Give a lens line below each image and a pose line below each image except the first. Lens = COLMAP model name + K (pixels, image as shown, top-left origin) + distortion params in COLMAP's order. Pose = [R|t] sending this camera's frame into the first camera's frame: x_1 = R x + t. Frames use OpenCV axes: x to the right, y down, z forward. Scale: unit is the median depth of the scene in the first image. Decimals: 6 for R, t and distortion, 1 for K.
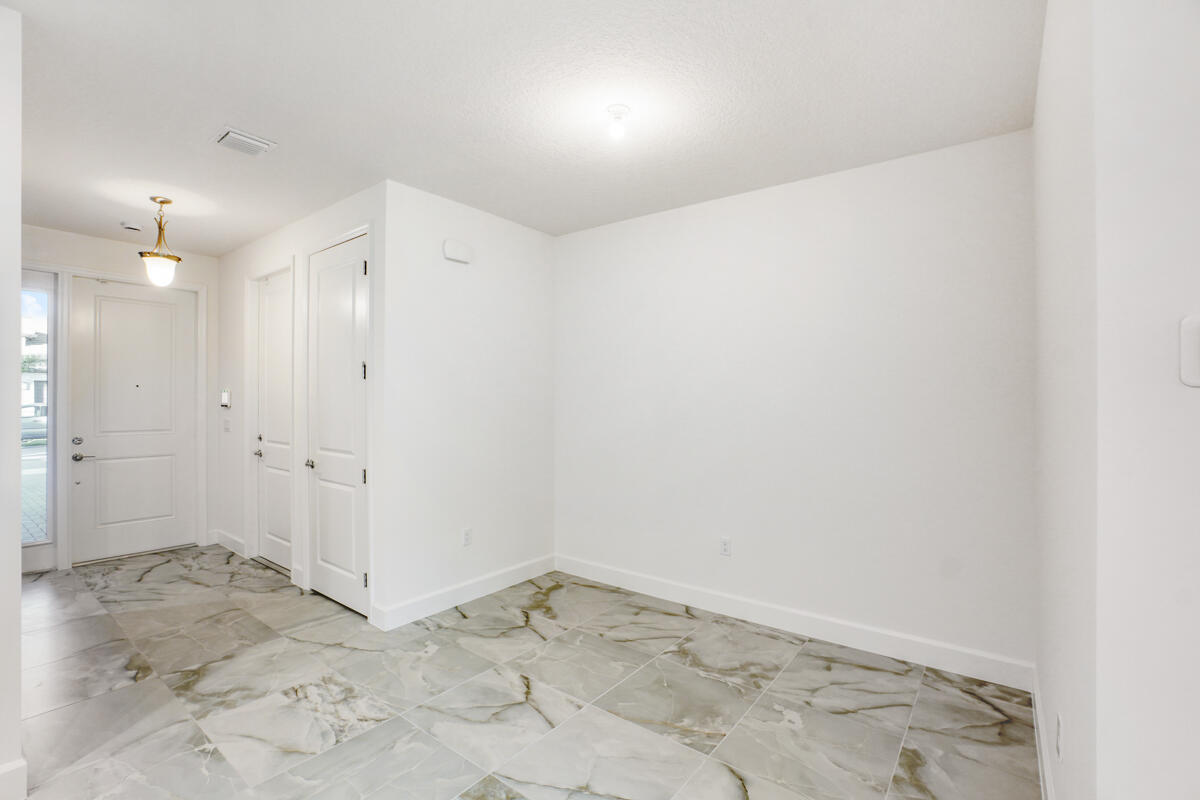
lens RADIAL K [[546.5, 0, 591.0], [0, 546.5, 385.1], [0, 0, 1]] dist [-0.043559, 0.013703]
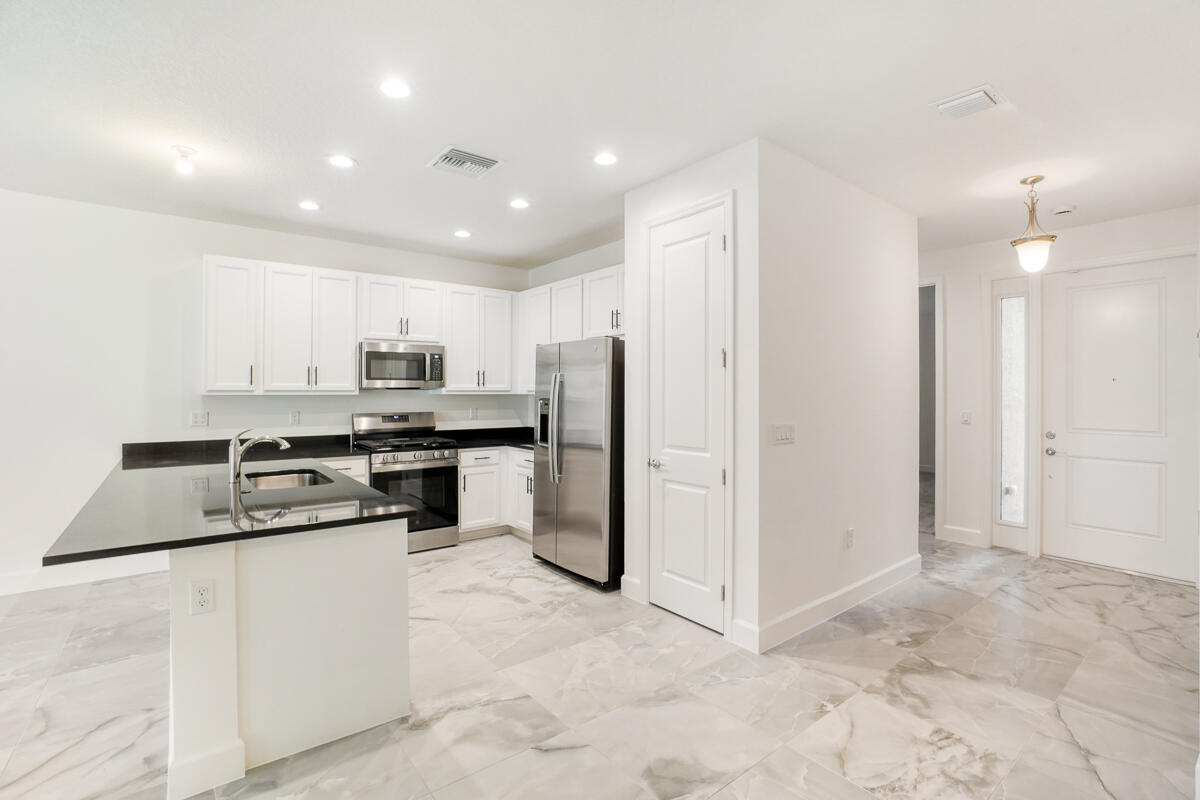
lens RADIAL K [[546.5, 0, 592.1], [0, 546.5, 396.6], [0, 0, 1]] dist [-0.043559, 0.013703]
pose [[-0.229269, 0.007727, -0.973333, 0.320301], [0.013971, 0.999892, 0.004647, 0.018547], [0.973263, -0.012533, -0.229352, 0.538888]]
